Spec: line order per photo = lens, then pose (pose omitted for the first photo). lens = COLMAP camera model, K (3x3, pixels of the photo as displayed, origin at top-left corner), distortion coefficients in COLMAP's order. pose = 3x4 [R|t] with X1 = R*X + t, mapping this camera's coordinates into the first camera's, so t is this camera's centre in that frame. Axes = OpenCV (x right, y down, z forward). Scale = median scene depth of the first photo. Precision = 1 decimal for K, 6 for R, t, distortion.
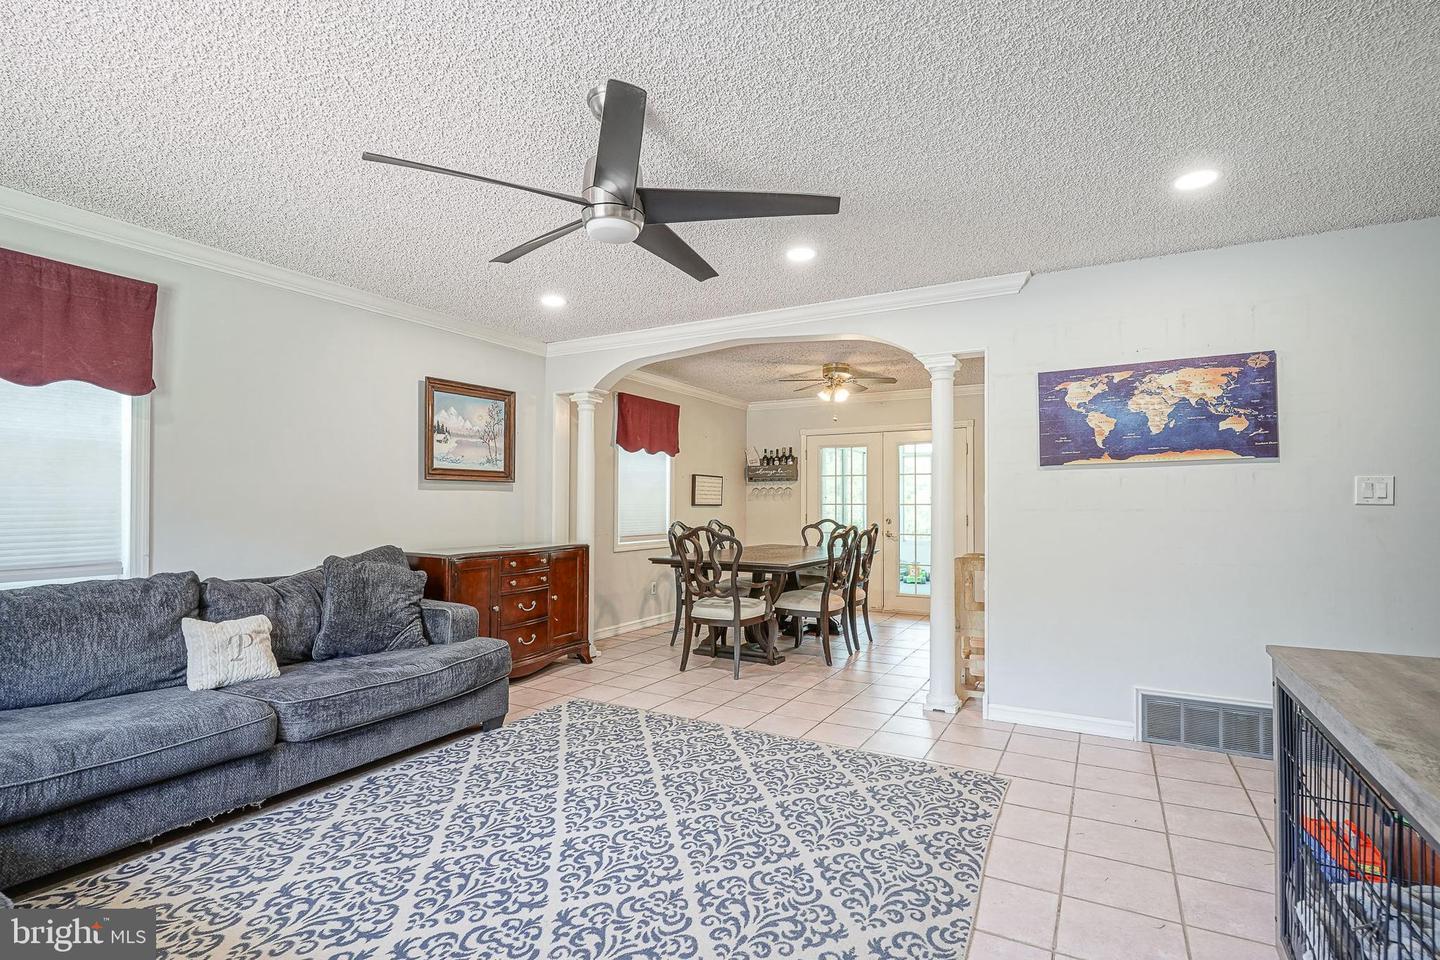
lens RADIAL K [[701.0, 0, 723.6], [0, 701.0, 496.8], [0, 0, 1]] dist [-0.001571, 0.000548]
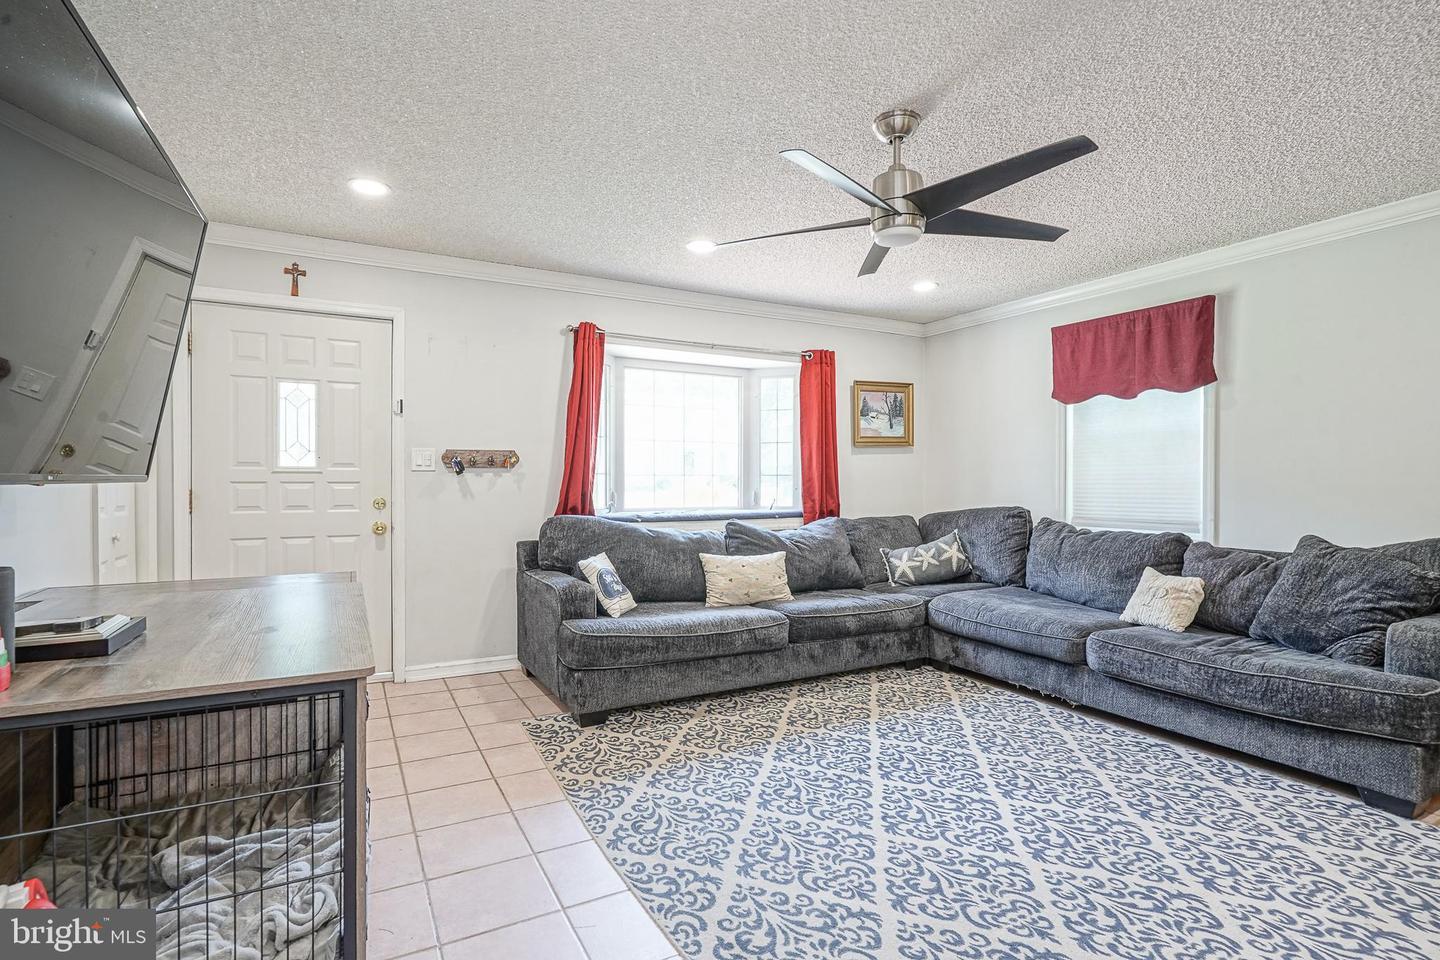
lens RADIAL K [[699.9, 0, 714.1], [0, 699.9, 484.9], [0, 0, 1]] dist [-0.009494, 0.004434]
pose [[-0.542326, 0.003018, -0.840162, 0.790861], [0.005696, 0.999984, -0.000085, 0.021160], [0.840149, -0.004831, -0.542335, 1.120952]]
